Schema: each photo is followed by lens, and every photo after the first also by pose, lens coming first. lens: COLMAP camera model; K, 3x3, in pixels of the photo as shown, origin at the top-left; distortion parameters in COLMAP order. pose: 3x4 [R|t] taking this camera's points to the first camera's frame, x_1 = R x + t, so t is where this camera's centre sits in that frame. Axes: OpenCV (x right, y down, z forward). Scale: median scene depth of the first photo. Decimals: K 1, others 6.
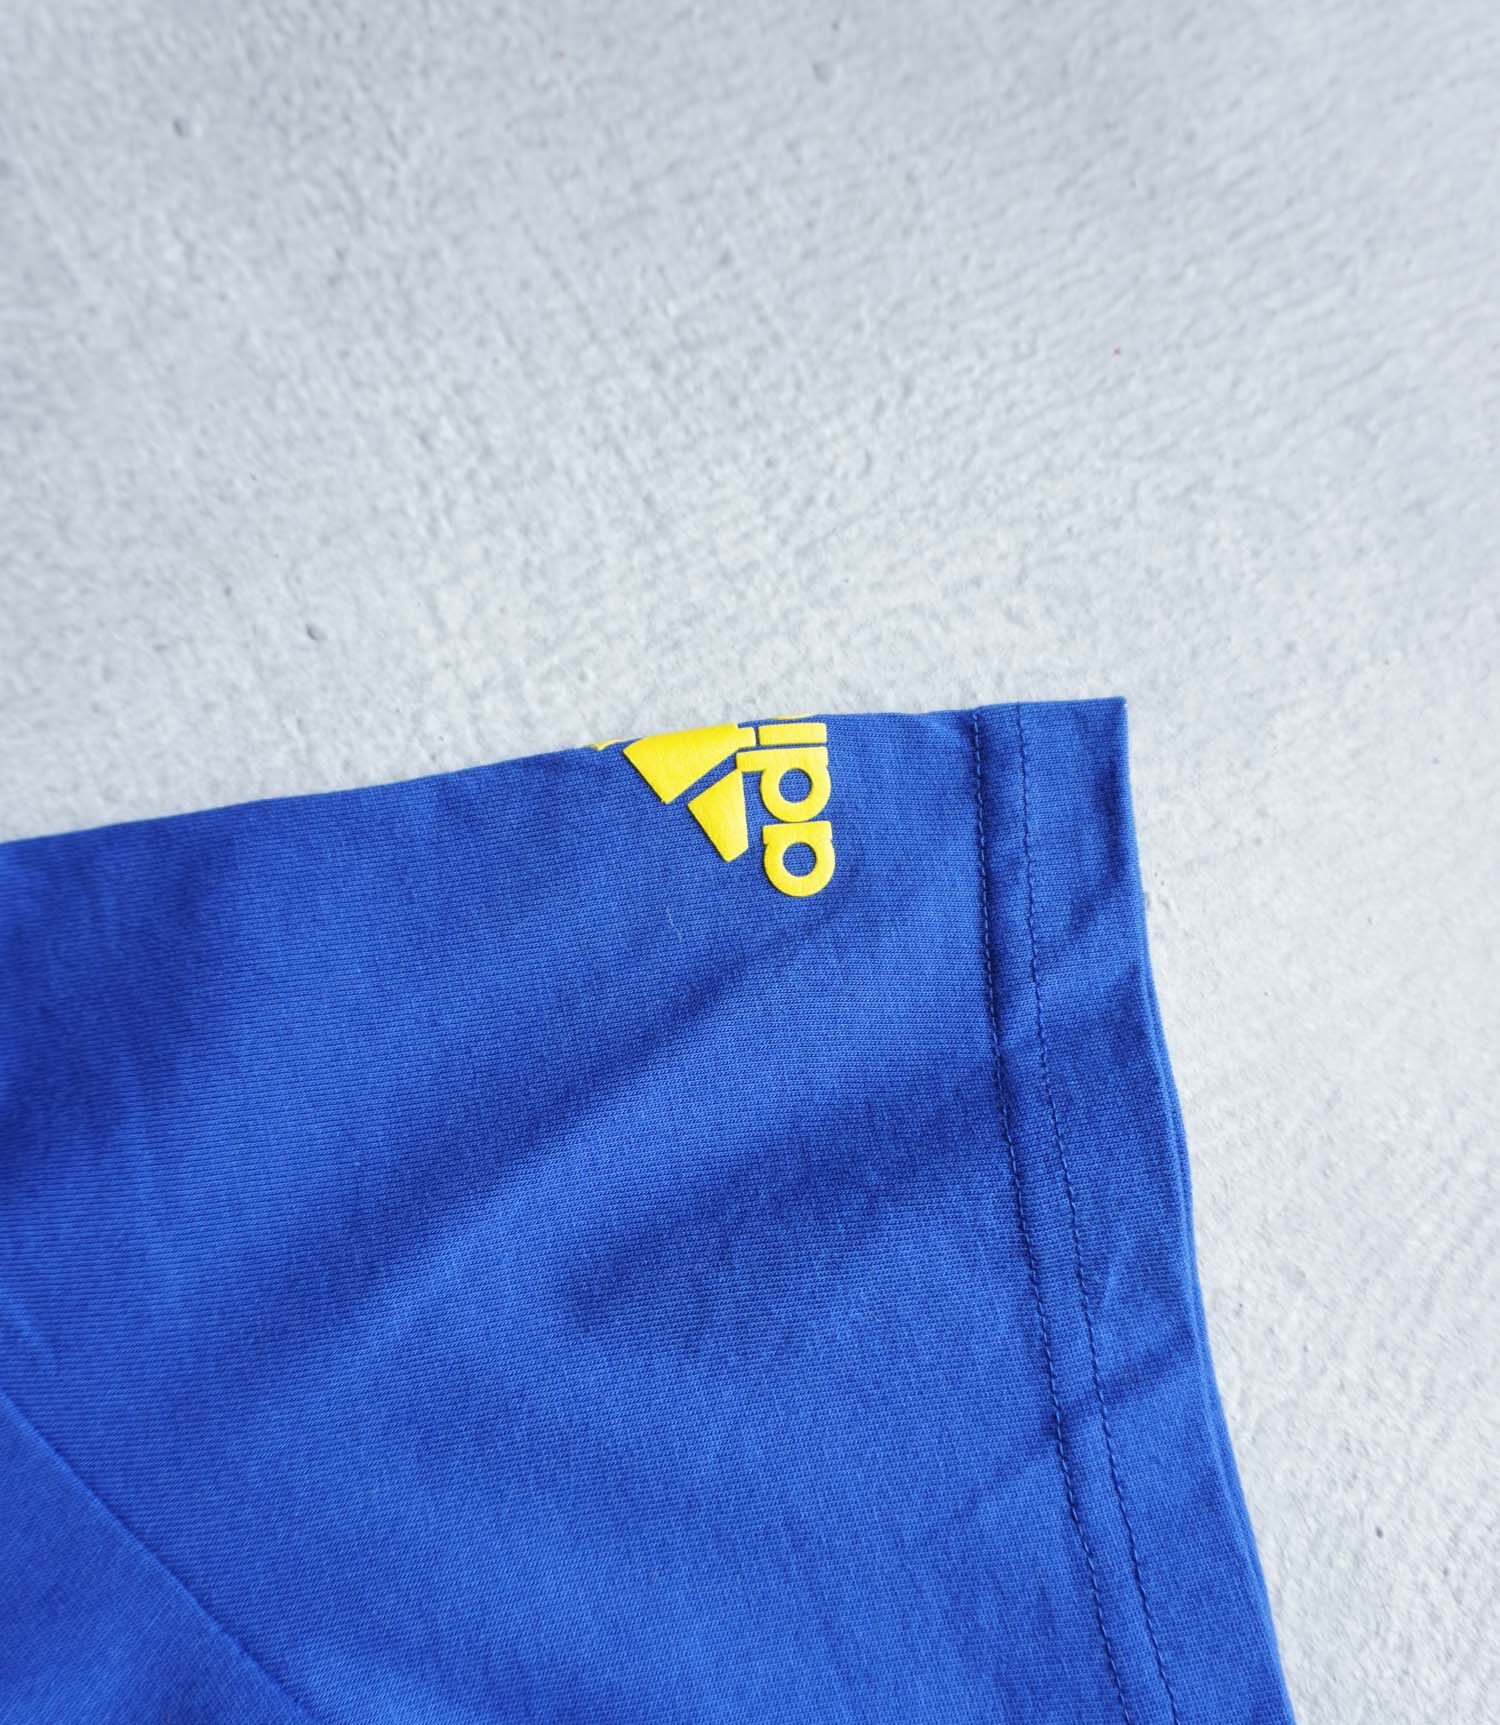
lens RADIAL K [[1569.0, 0, 750.0], [0, 1569.0, 862.5], [0, 0, 1]] dist [-0.024674, 0.022107]
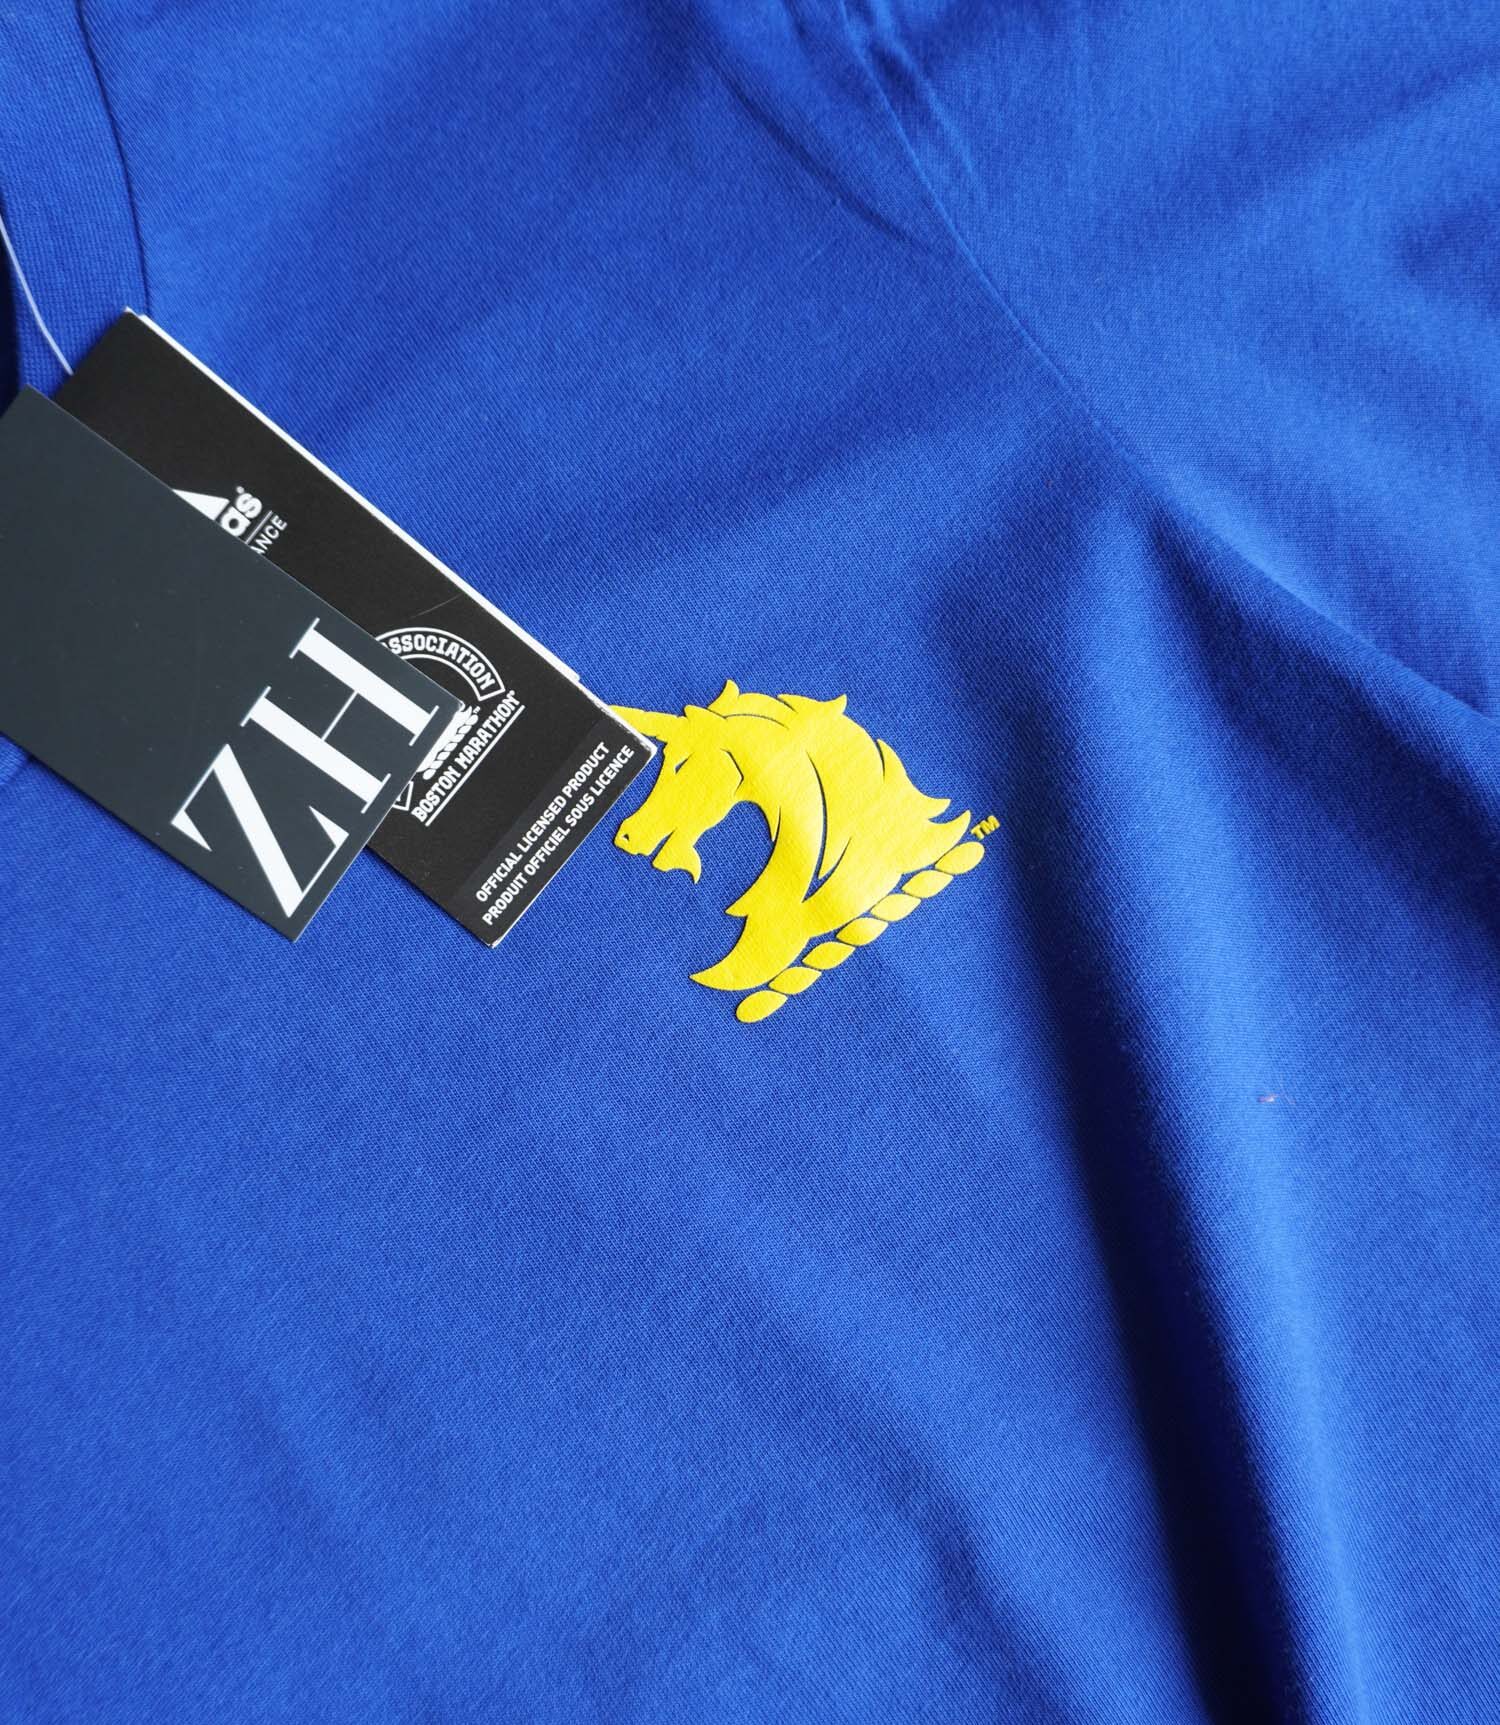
lens RADIAL K [[1569.0, 0, 750.0], [0, 1569.0, 862.5], [0, 0, 1]] dist [-0.024674, 0.022107]
pose [[0.980910, 0.194277, -0.008473, -0.450582], [-0.192496, 0.976255, 0.099355, 0.641644], [0.027574, -0.095827, 0.995016, -0.219141]]
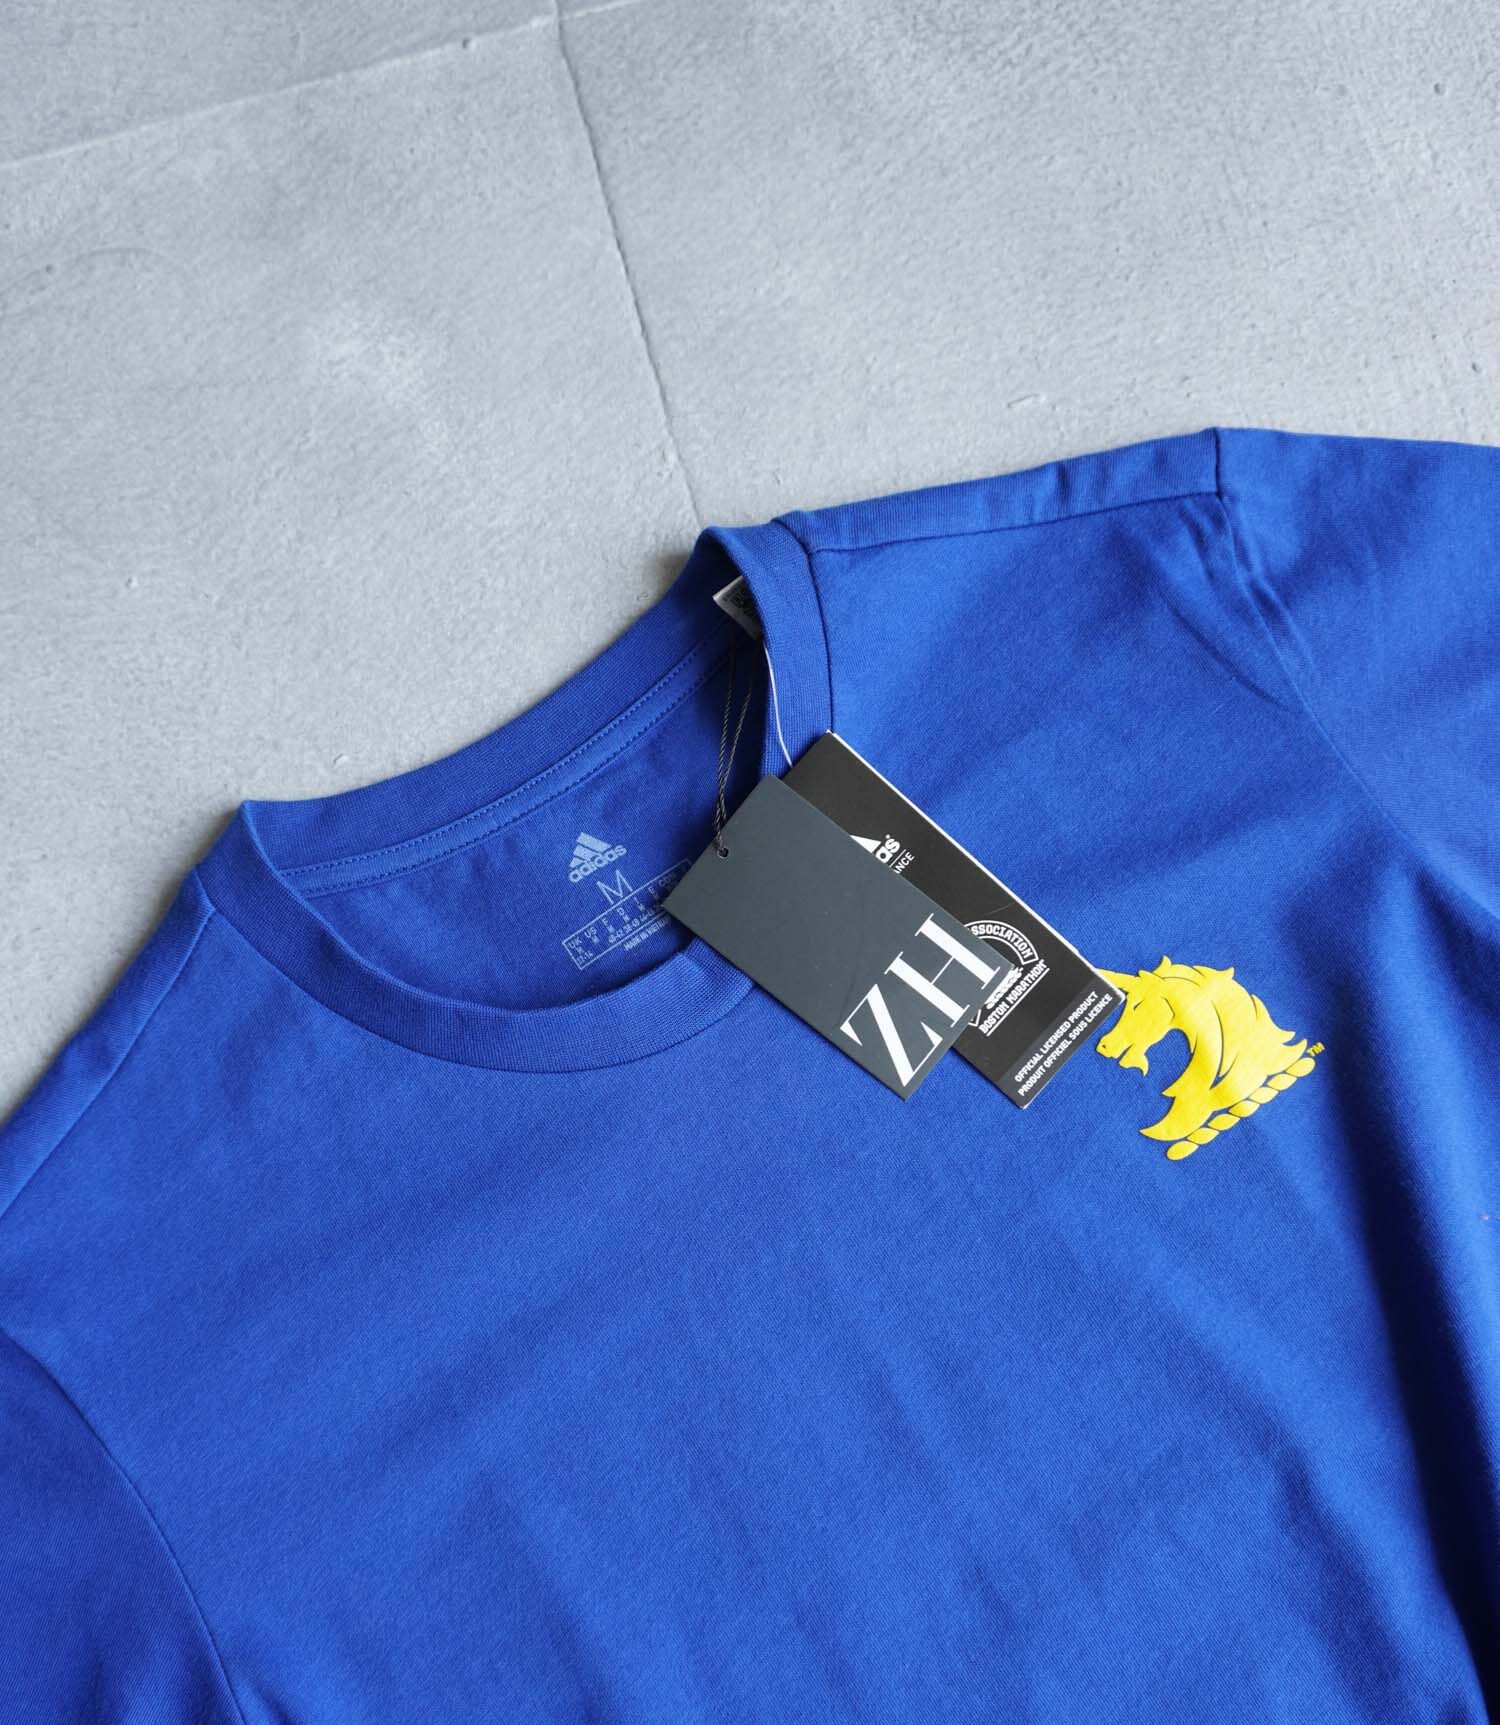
lens RADIAL K [[1569.0, 0, 750.0], [0, 1569.0, 862.5], [0, 0, 1]] dist [-0.024674, 0.022107]
pose [[0.971979, 0.230563, -0.045793, -0.897898], [-0.228859, 0.972655, 0.039576, 0.563359], [0.053665, -0.027987, 0.998167, -0.965562]]
